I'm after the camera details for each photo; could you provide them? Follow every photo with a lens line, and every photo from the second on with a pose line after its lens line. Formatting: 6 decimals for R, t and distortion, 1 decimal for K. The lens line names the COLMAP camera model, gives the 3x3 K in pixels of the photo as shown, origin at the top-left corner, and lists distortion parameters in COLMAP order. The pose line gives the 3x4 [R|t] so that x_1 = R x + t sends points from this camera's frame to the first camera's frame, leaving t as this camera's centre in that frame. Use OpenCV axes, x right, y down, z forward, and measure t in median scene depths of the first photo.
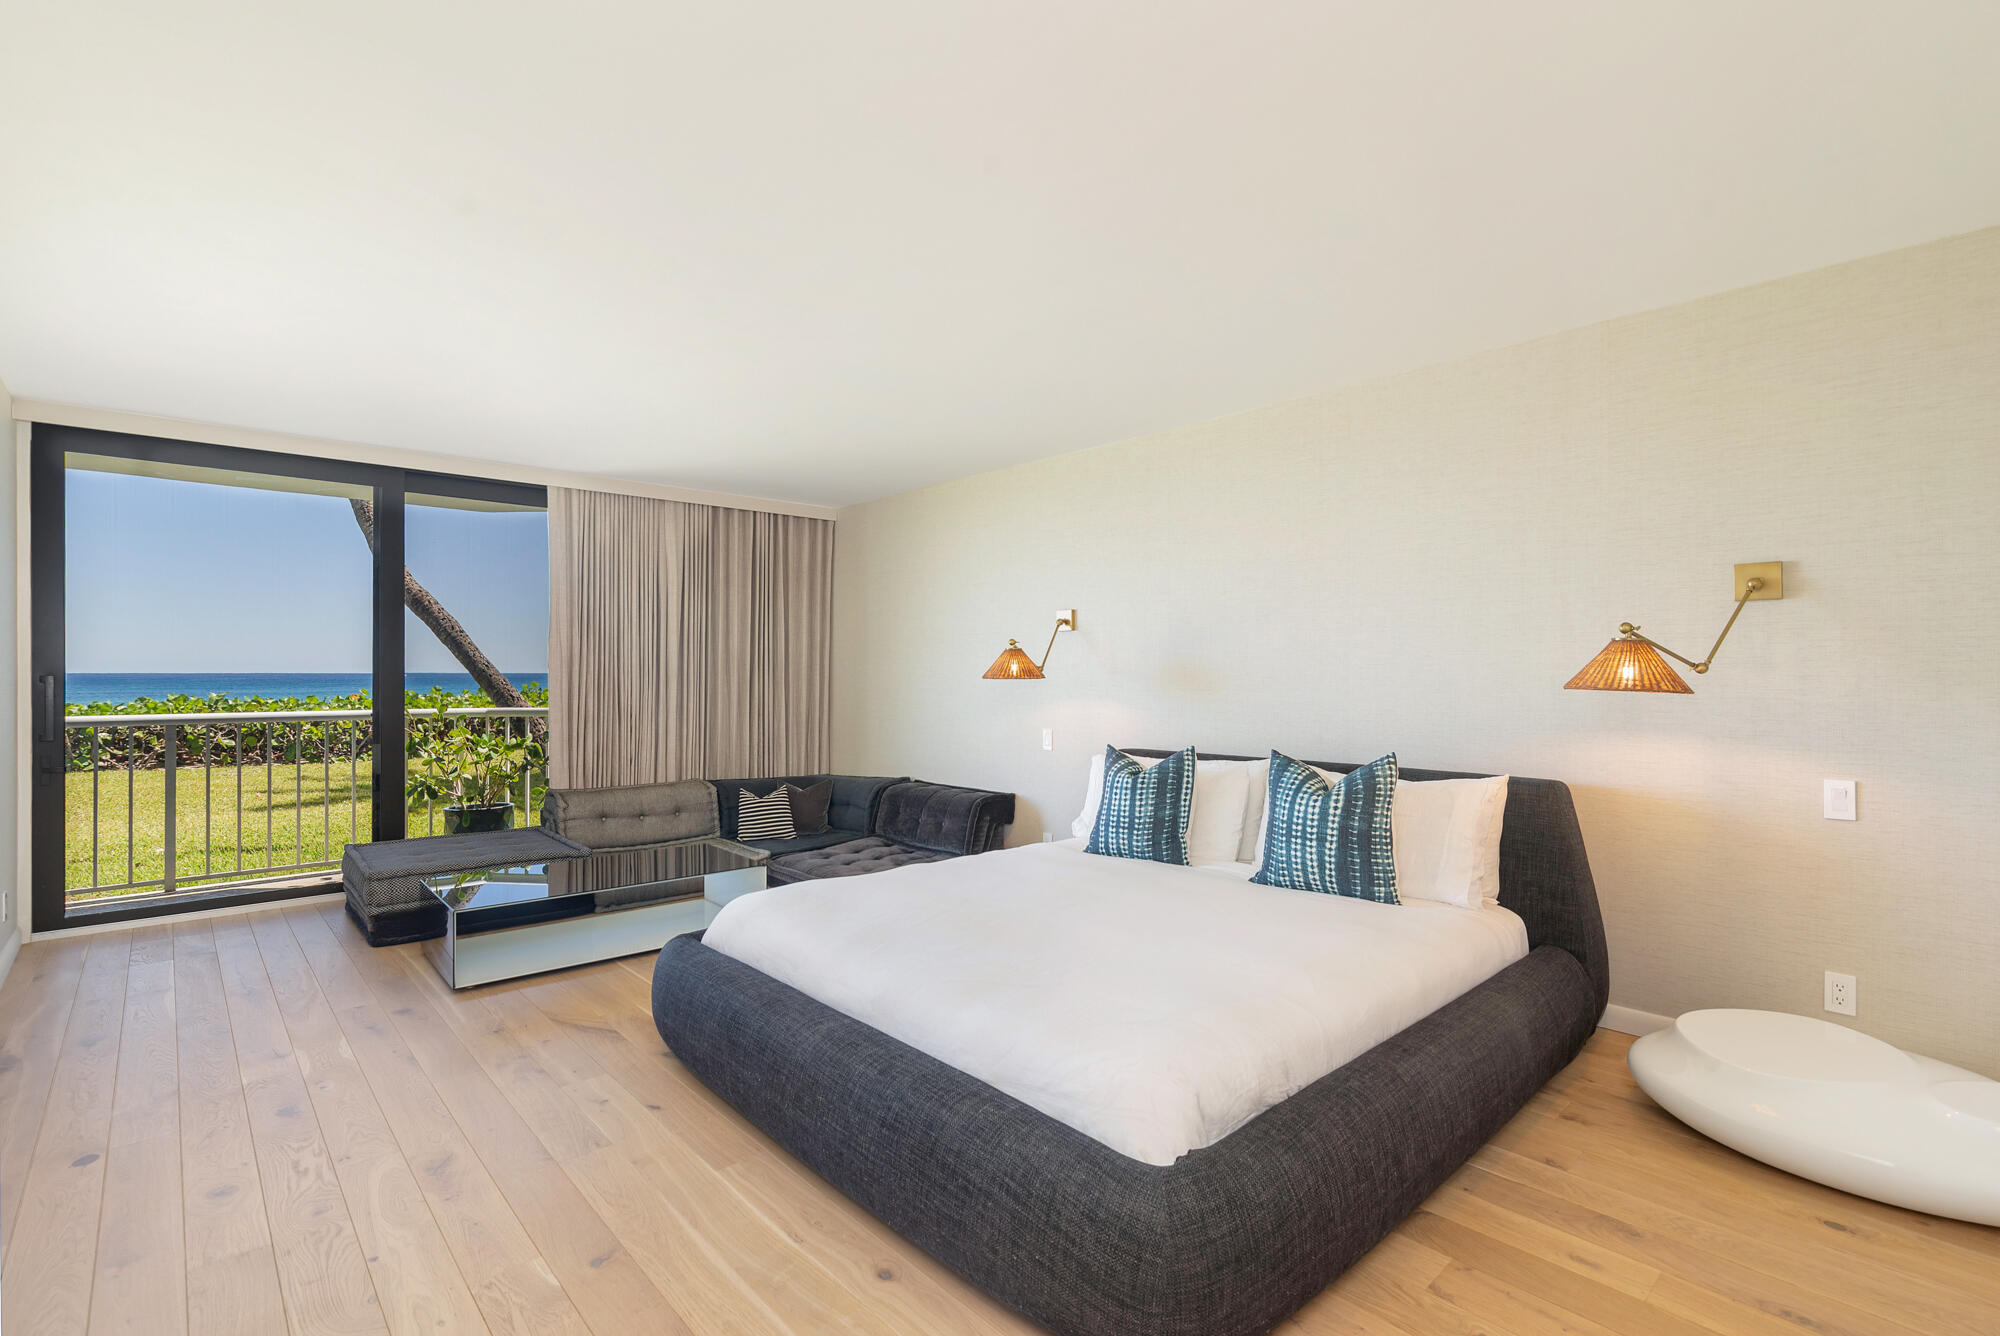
lens RADIAL K [[905.8, 0, 992.3], [0, 905.8, 670.6], [0, 0, 1]] dist [0.000709, 0.000422]
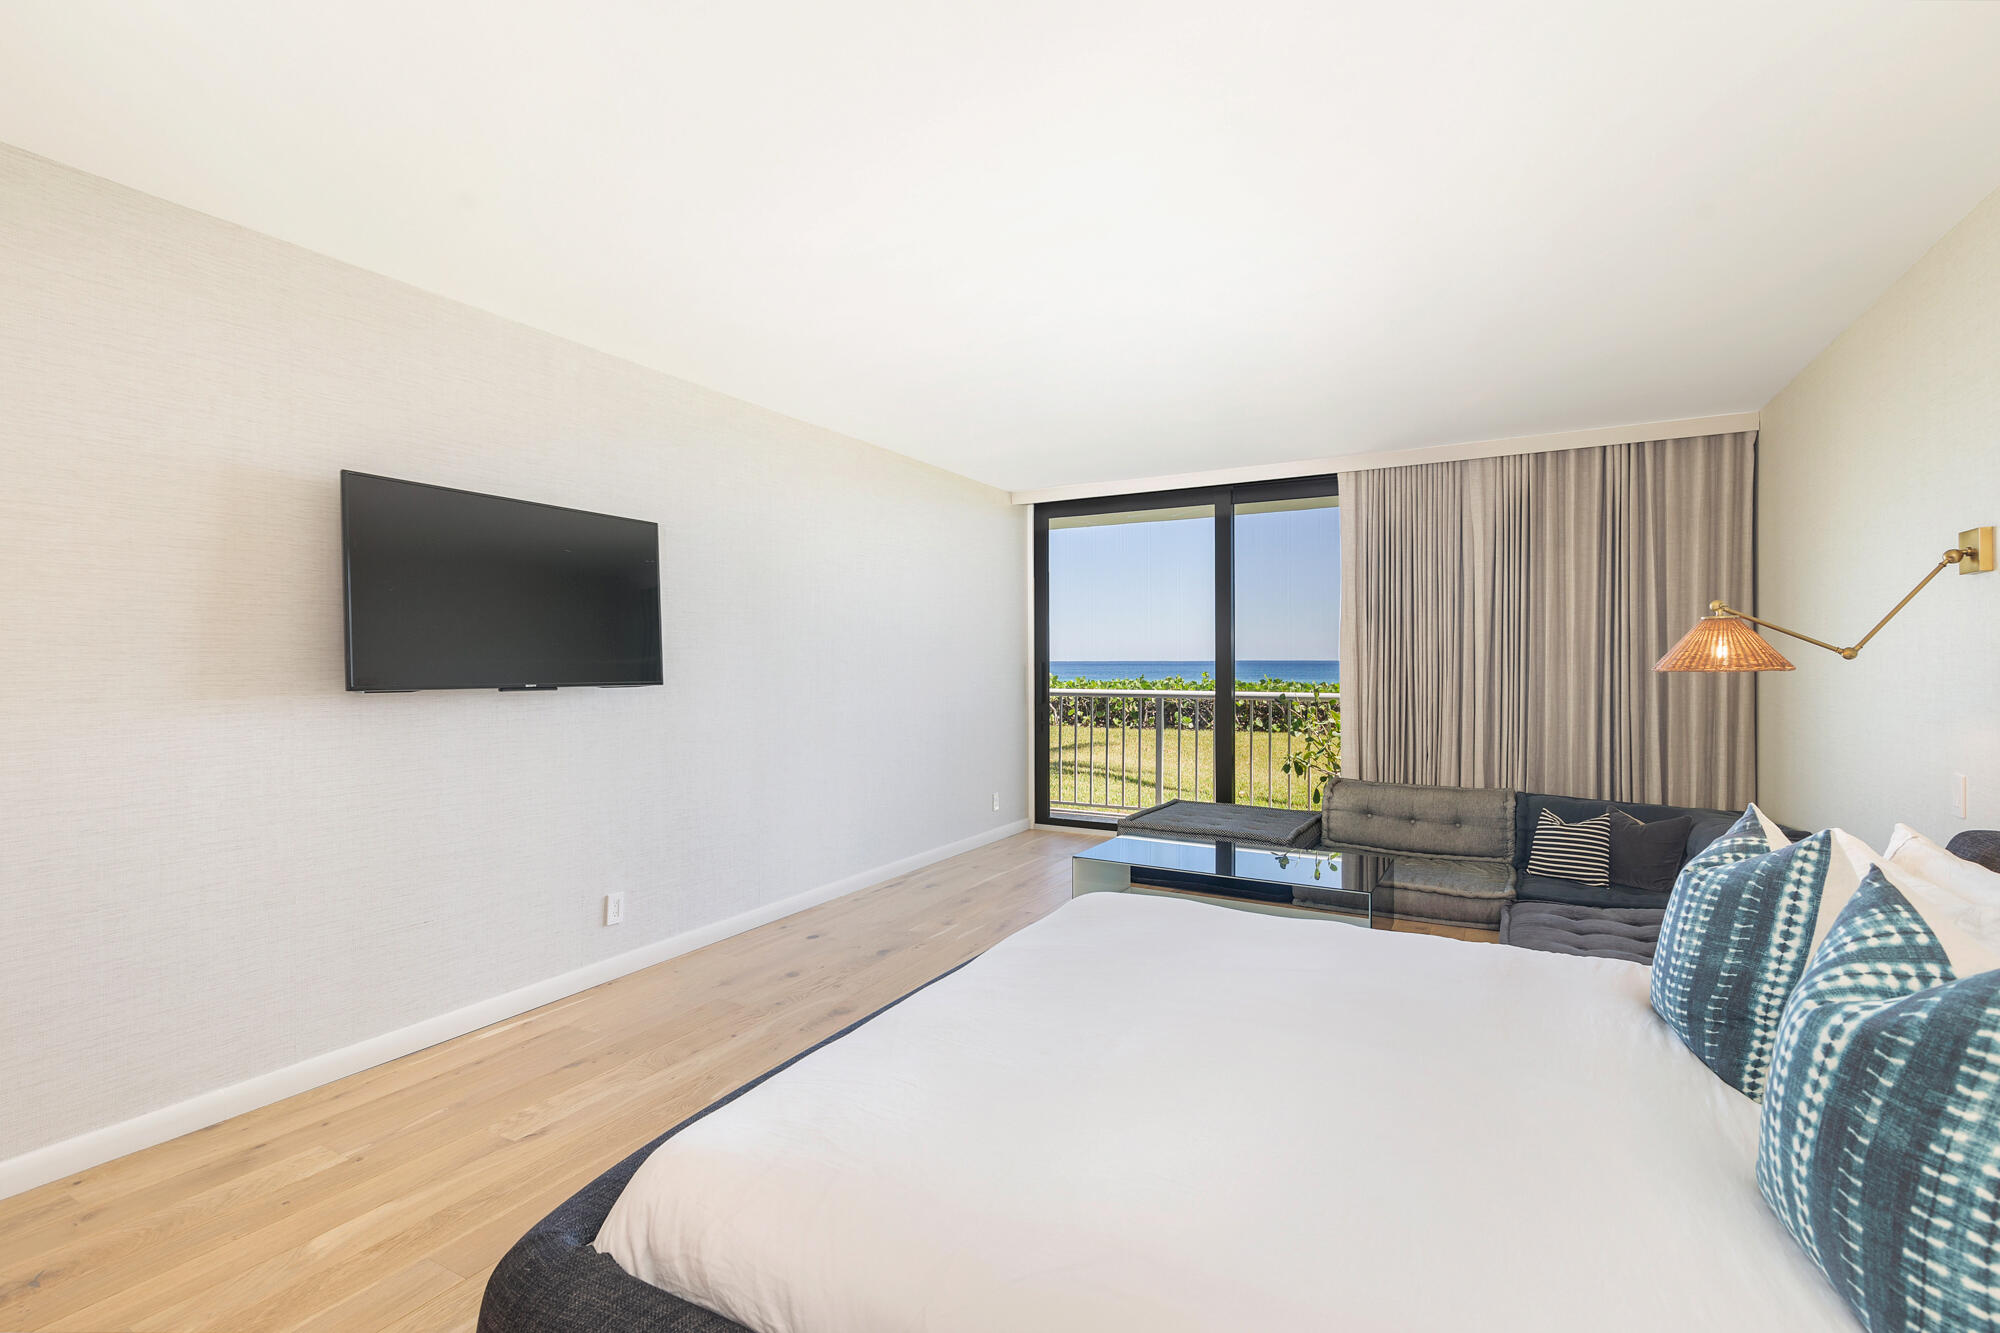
lens RADIAL K [[905.8, 0, 1000.2], [0, 905.8, 662.1], [0, 0, 1]] dist [0.000709, 0.000422]
pose [[0.330964, 0.001095, -0.943643, 0.329895], [0.004242, 0.999987, 0.002649, -0.000048], [0.943634, -0.004880, 0.330956, 0.319453]]
